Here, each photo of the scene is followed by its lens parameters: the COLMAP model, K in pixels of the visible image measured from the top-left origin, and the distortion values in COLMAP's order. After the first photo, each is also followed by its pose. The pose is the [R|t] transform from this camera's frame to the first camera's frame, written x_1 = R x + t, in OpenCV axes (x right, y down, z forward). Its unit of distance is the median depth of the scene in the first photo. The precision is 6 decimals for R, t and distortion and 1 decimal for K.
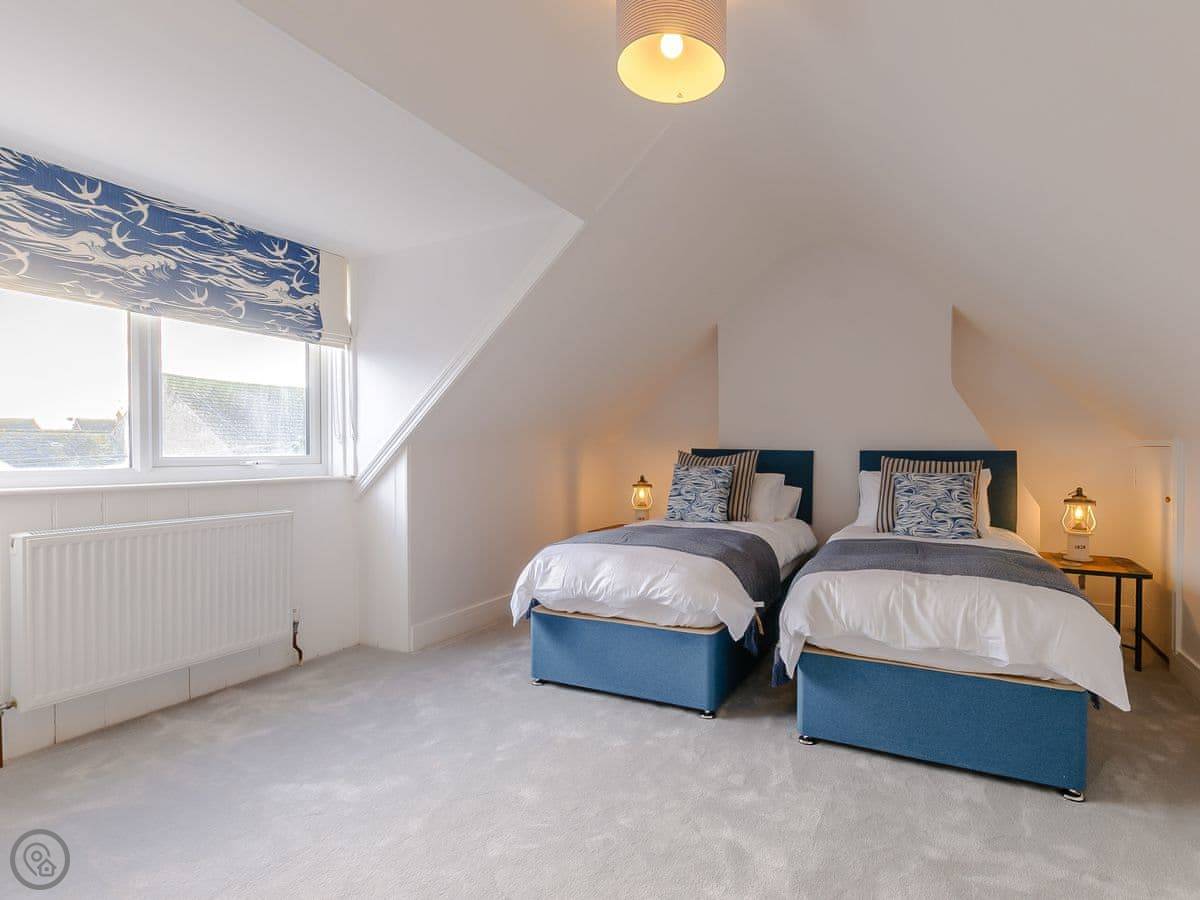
lens RADIAL K [[598.0, 0, 600.0], [0, 598.0, 450.0], [0, 0, 1]] dist [0.000773, -0.000043]
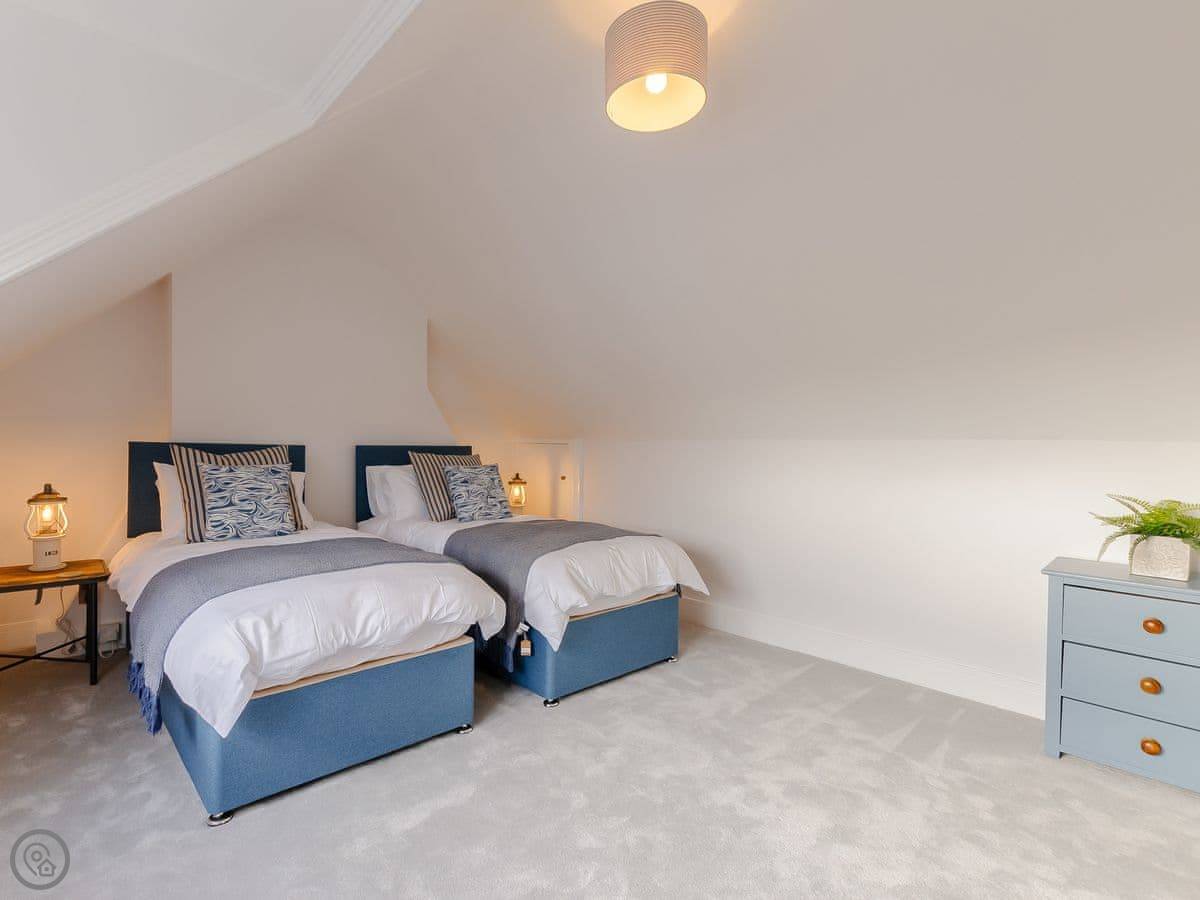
lens RADIAL K [[611.7, 0, 600.0], [0, 611.7, 450.0], [0, 0, 1]] dist [-0.041267, -0.000111]
pose [[0.338138, -0.002993, 0.941092, -0.499460], [-0.003015, 0.999986, 0.004264, 0.003122], [-0.941092, -0.004279, 0.338124, 0.383773]]
